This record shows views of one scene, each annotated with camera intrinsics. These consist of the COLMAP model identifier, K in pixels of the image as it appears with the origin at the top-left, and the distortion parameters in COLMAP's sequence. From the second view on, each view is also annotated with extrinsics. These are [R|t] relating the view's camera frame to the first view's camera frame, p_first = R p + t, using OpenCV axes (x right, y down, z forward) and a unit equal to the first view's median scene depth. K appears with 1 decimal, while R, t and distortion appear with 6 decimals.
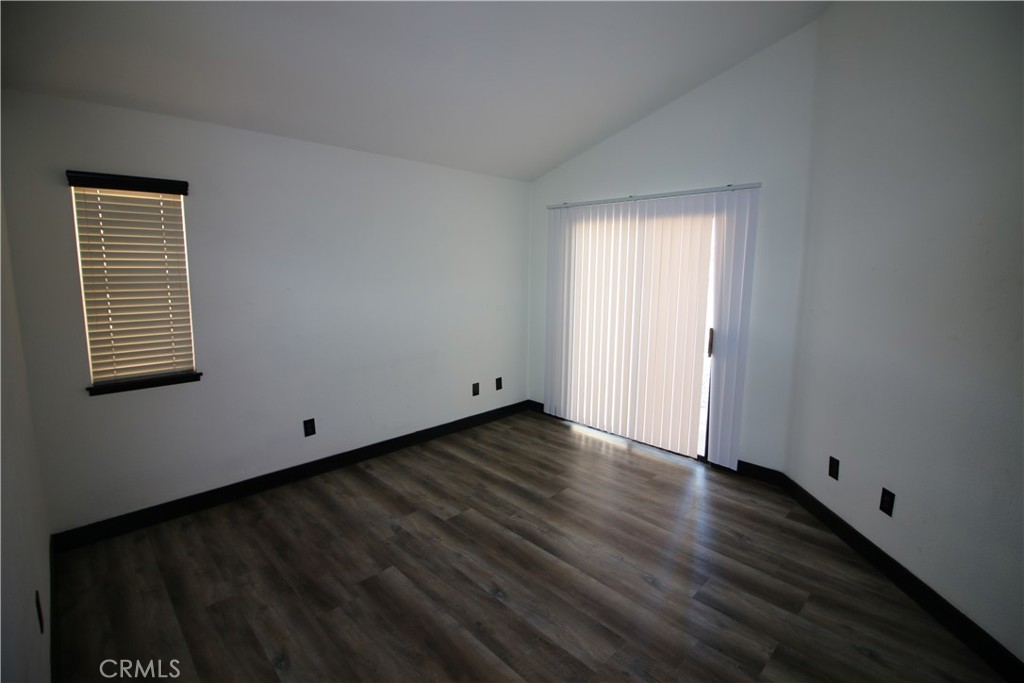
lens RADIAL K [[467.2, 0, 509.6], [0, 467.2, 326.4], [0, 0, 1]] dist [0.000622, -0.013253]
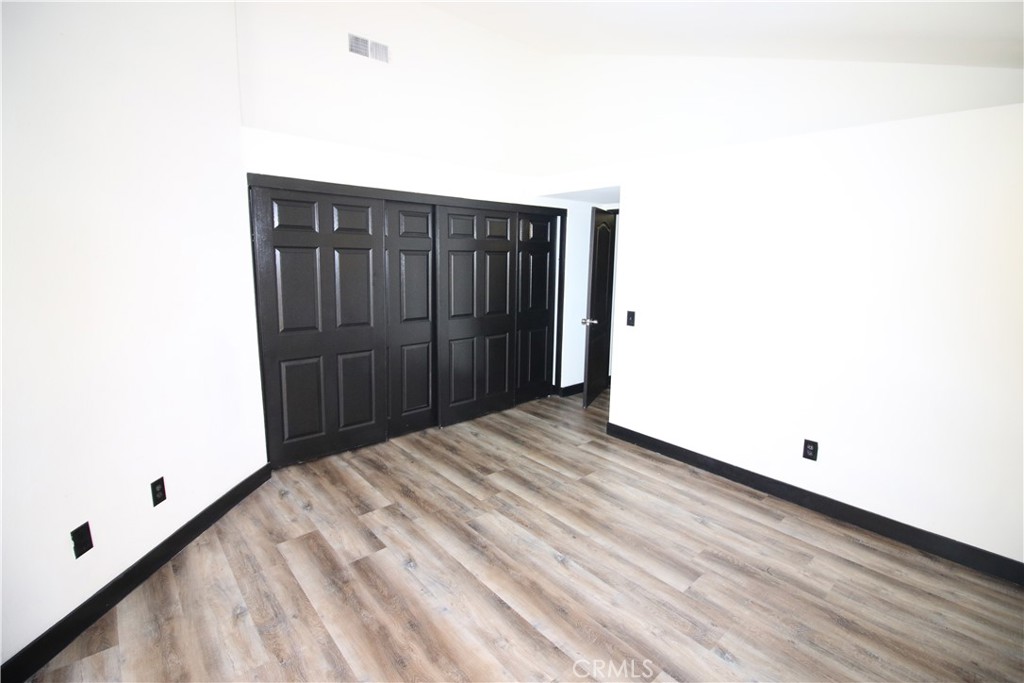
lens RADIAL K [[467.2, 0, 509.6], [0, 467.2, 326.4], [0, 0, 1]] dist [0.000622, -0.013253]
pose [[-0.998093, -0.030256, 0.053805, 0.052098], [-0.013809, 0.958987, 0.283113, -0.238346], [-0.060165, 0.281830, -0.957576, 1.841512]]
